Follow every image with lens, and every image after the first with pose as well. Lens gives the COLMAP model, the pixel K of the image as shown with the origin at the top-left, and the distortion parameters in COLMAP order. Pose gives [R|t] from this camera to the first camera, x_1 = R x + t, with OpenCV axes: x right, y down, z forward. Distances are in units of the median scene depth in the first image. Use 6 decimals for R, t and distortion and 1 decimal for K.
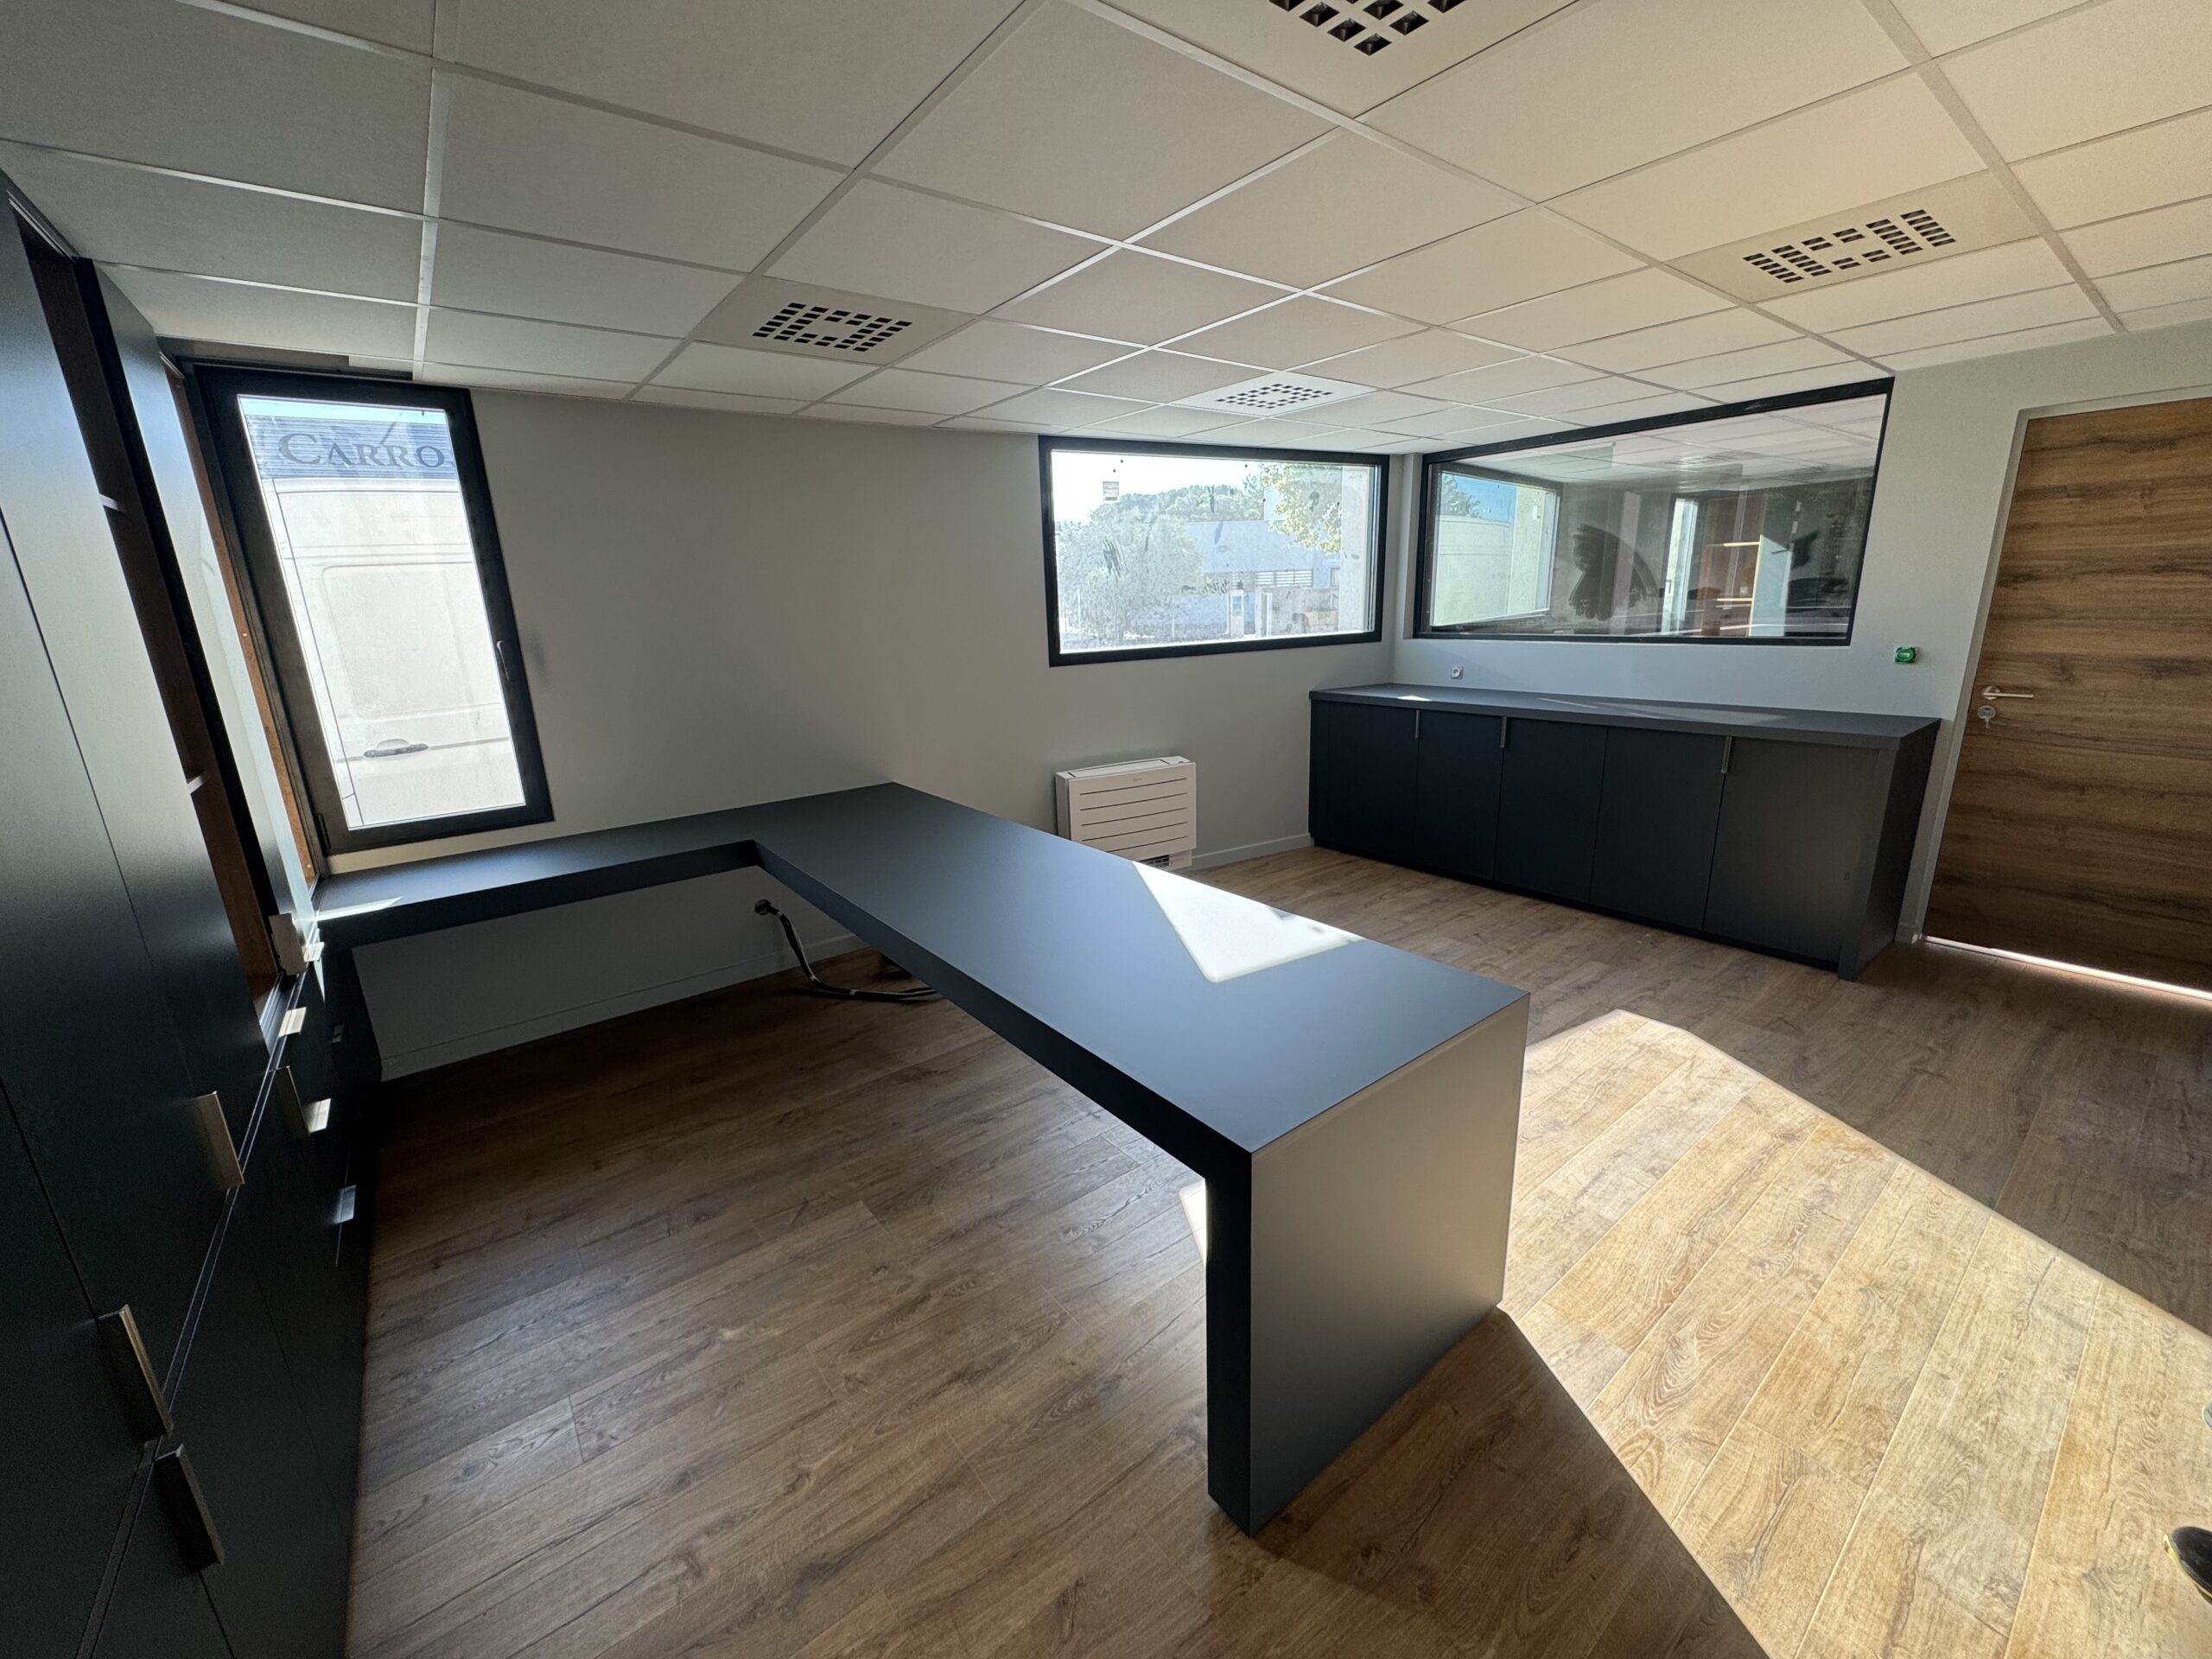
lens RADIAL K [[883.8, 0, 1107.8], [0, 883.8, 822.1], [0, 0, 1]] dist [-0.003472, 0.000186]
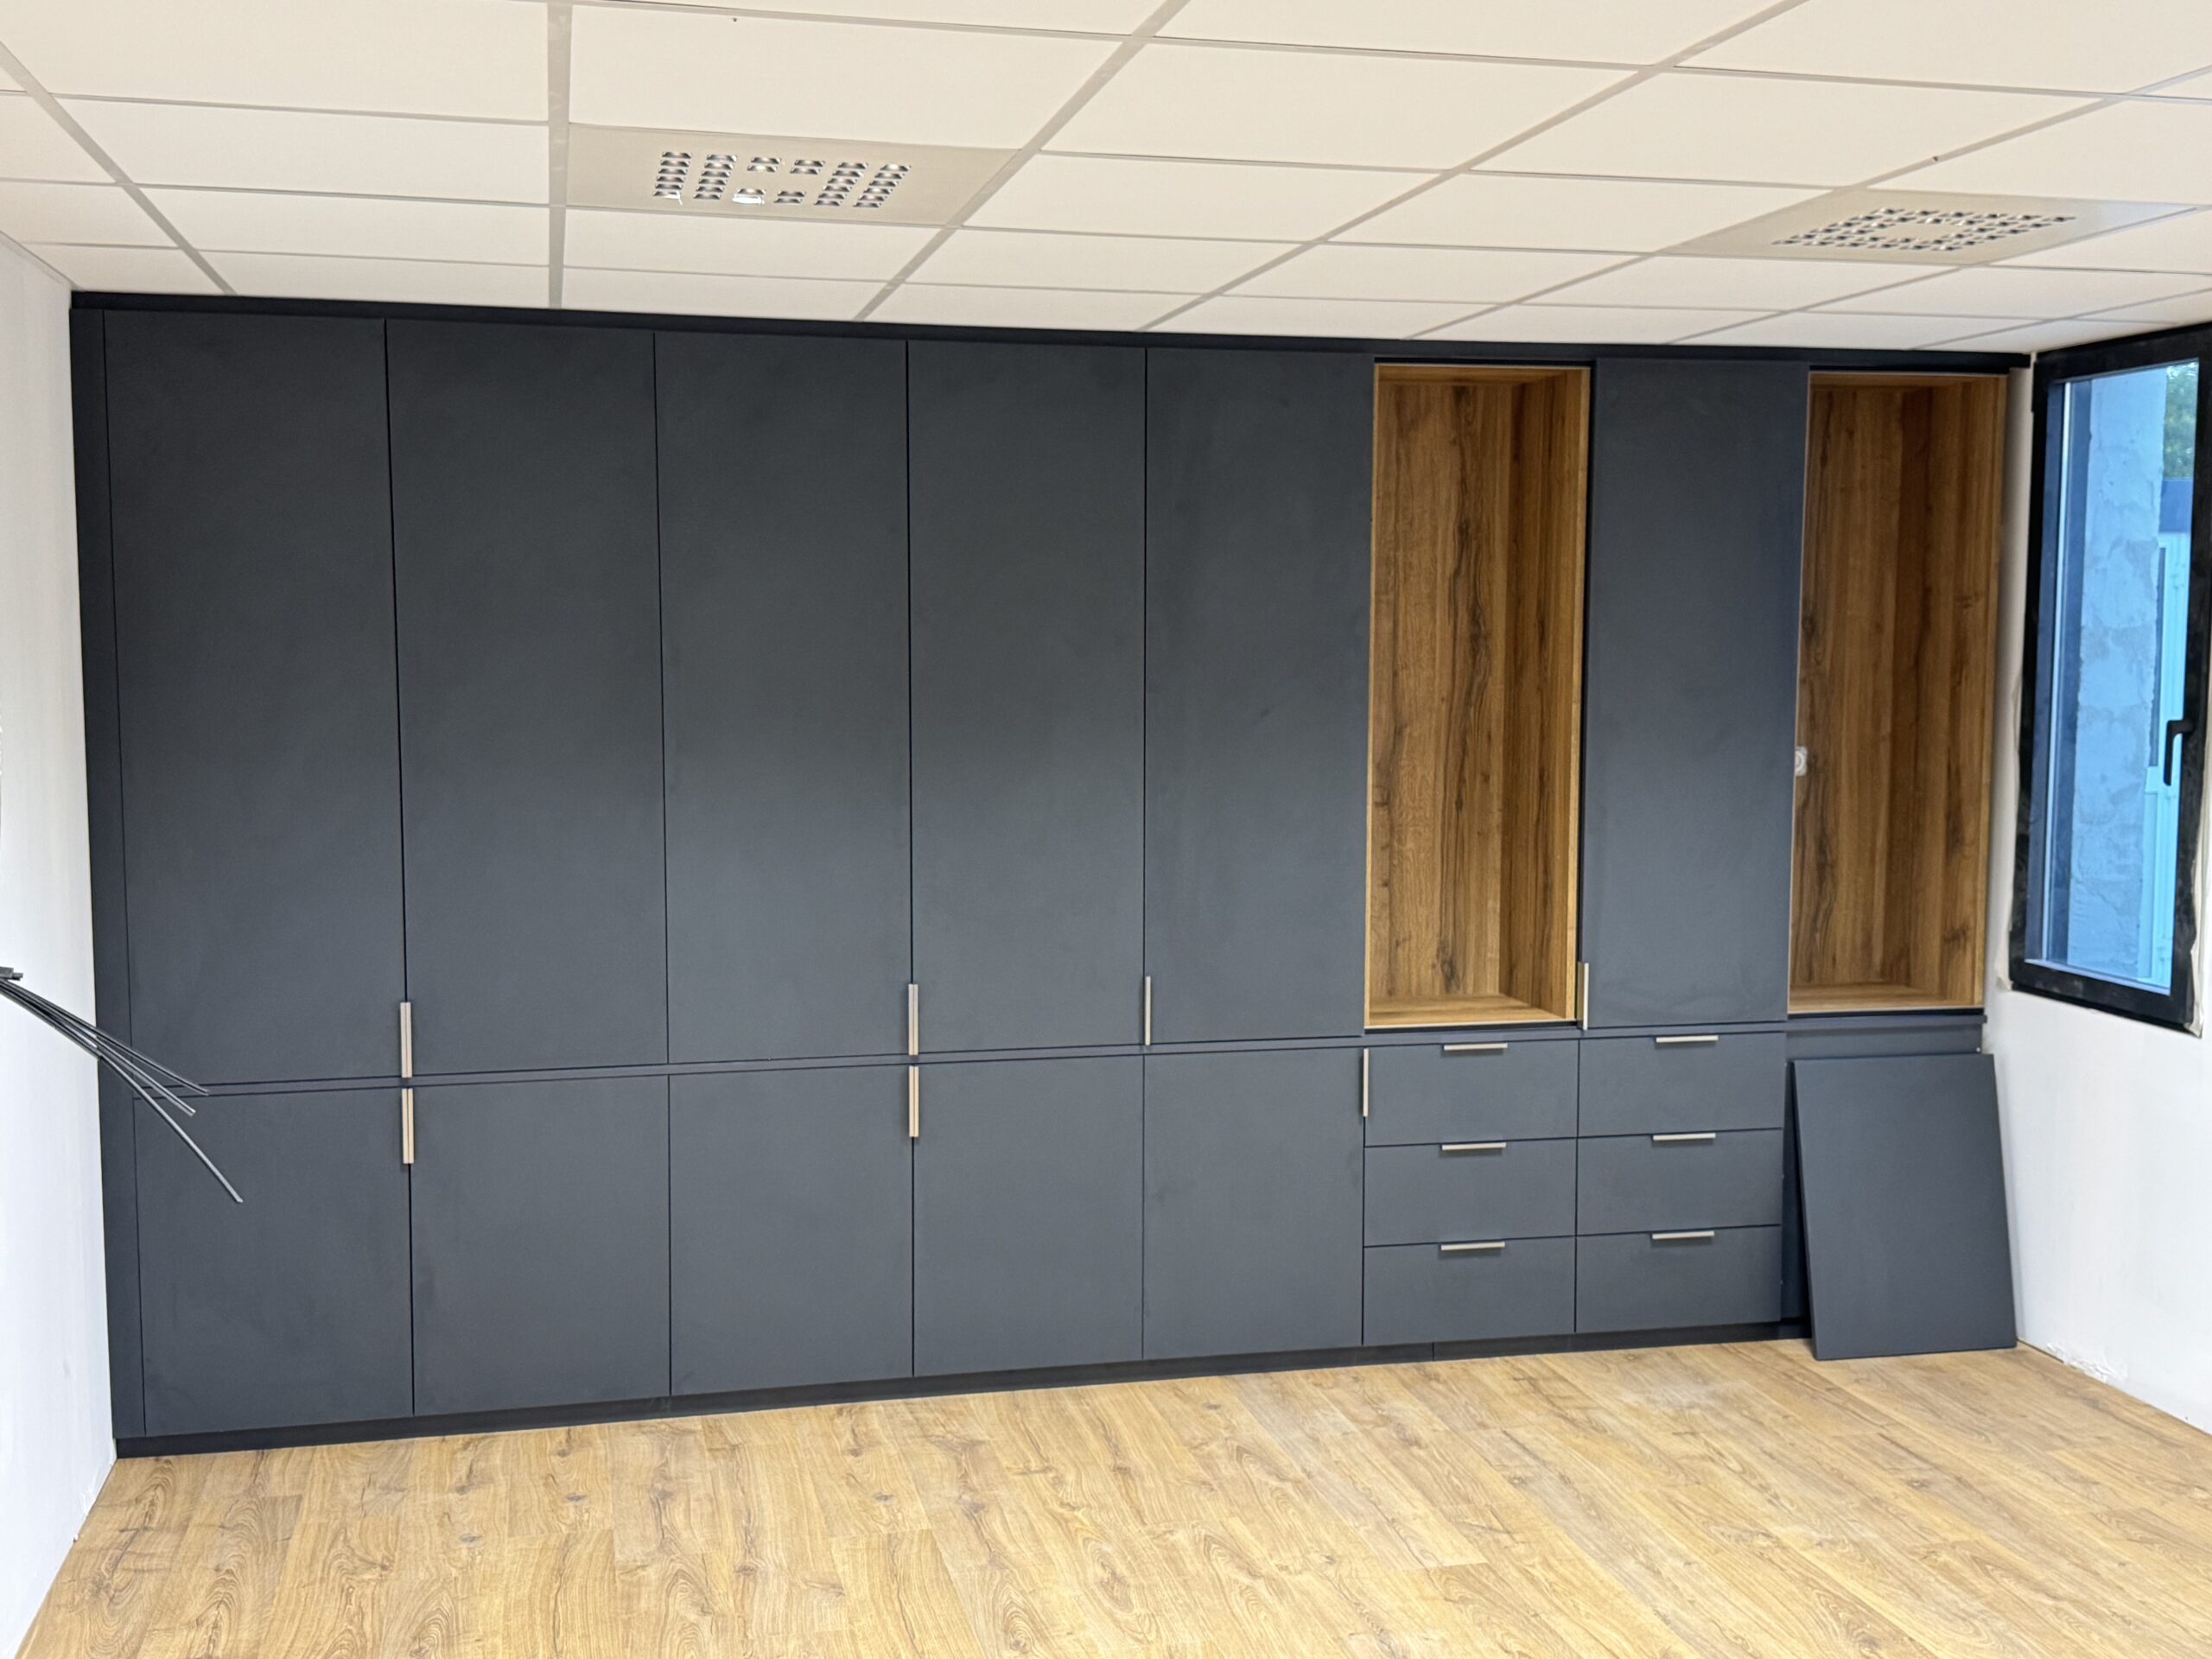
lens RADIAL K [[2336.4, 0, 1095.2], [0, 2336.4, 828.1], [0, 0, 1]] dist [0.026003, 0.000000]
pose [[-0.419761, 0.119673, -0.899711, 1.814986], [-0.218008, 0.948956, 0.227935, -0.575934], [0.881064, 0.291822, -0.372245, 1.642700]]
